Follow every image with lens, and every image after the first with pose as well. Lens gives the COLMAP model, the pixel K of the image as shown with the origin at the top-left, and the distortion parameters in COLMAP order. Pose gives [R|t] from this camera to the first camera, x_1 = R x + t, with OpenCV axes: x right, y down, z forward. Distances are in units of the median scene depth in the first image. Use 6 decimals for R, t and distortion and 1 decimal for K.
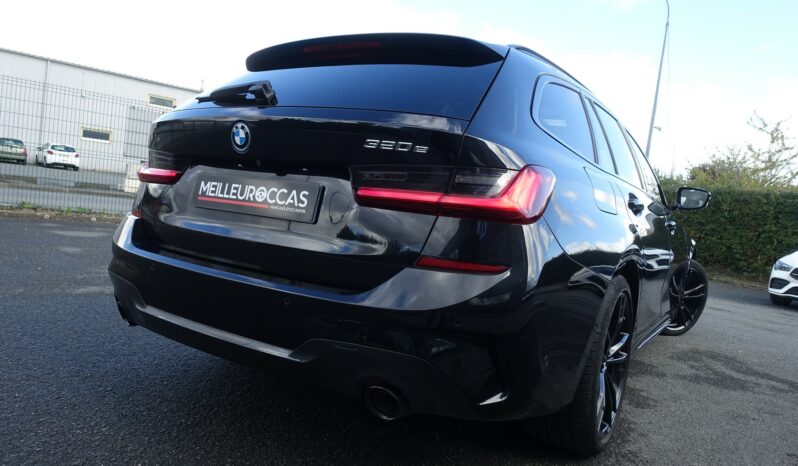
lens RADIAL K [[536.2, 0, 399.0], [0, 536.2, 233.0], [0, 0, 1]] dist [-0.004029, -0.004004]
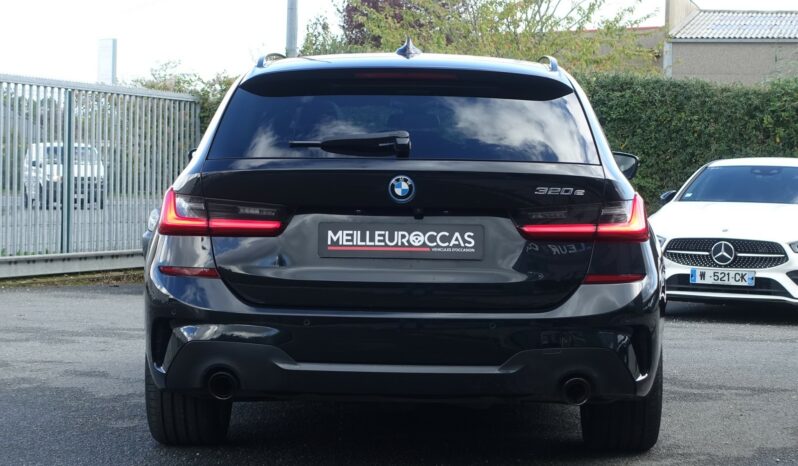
lens RADIAL K [[1779.8, 0, 399.0], [0, 1779.8, 233.0], [0, 0, 1]] dist [-0.016072, -0.039243]
pose [[0.856320, -0.108686, 0.504880, -2.126261], [0.103413, 0.993891, 0.038558, -0.228960], [-0.505986, 0.019193, 0.862328, -2.097233]]
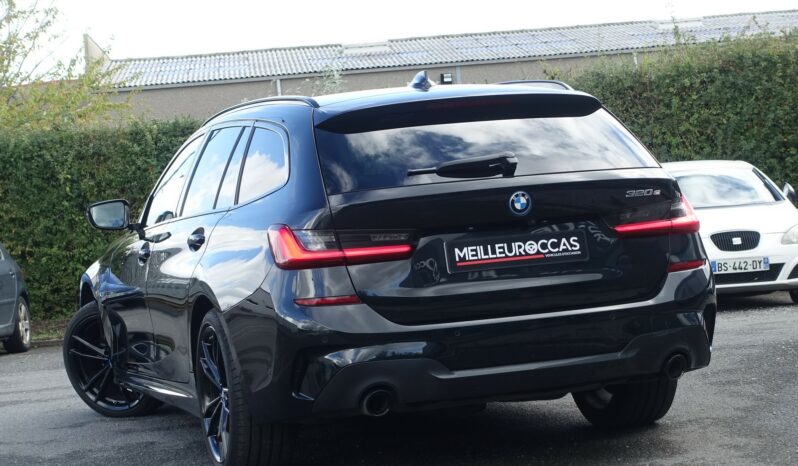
lens RADIAL K [[1779.8, 0, 399.0], [0, 1779.8, 233.0], [0, 0, 1]] dist [-0.016072, -0.039243]
pose [[0.623528, -0.169709, 0.763159, -3.507196], [0.191742, 0.979538, 0.061167, -0.408367], [-0.757924, 0.108190, 0.643309, -1.342773]]
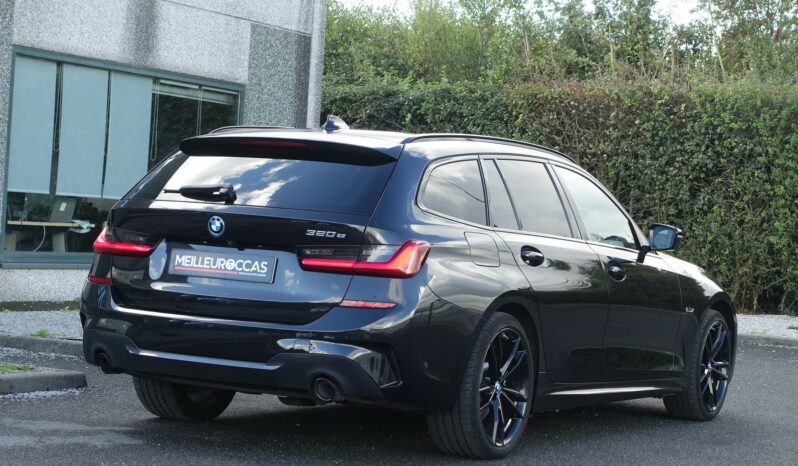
lens RADIAL K [[1779.8, 0, 399.0], [0, 1779.8, 233.0], [0, 0, 1]] dist [-0.016072, -0.039243]
pose [[0.996606, -0.039409, 0.072278, -0.151519], [0.042343, 0.998321, -0.039523, 0.051629], [-0.070599, 0.042449, 0.996601, -3.831580]]
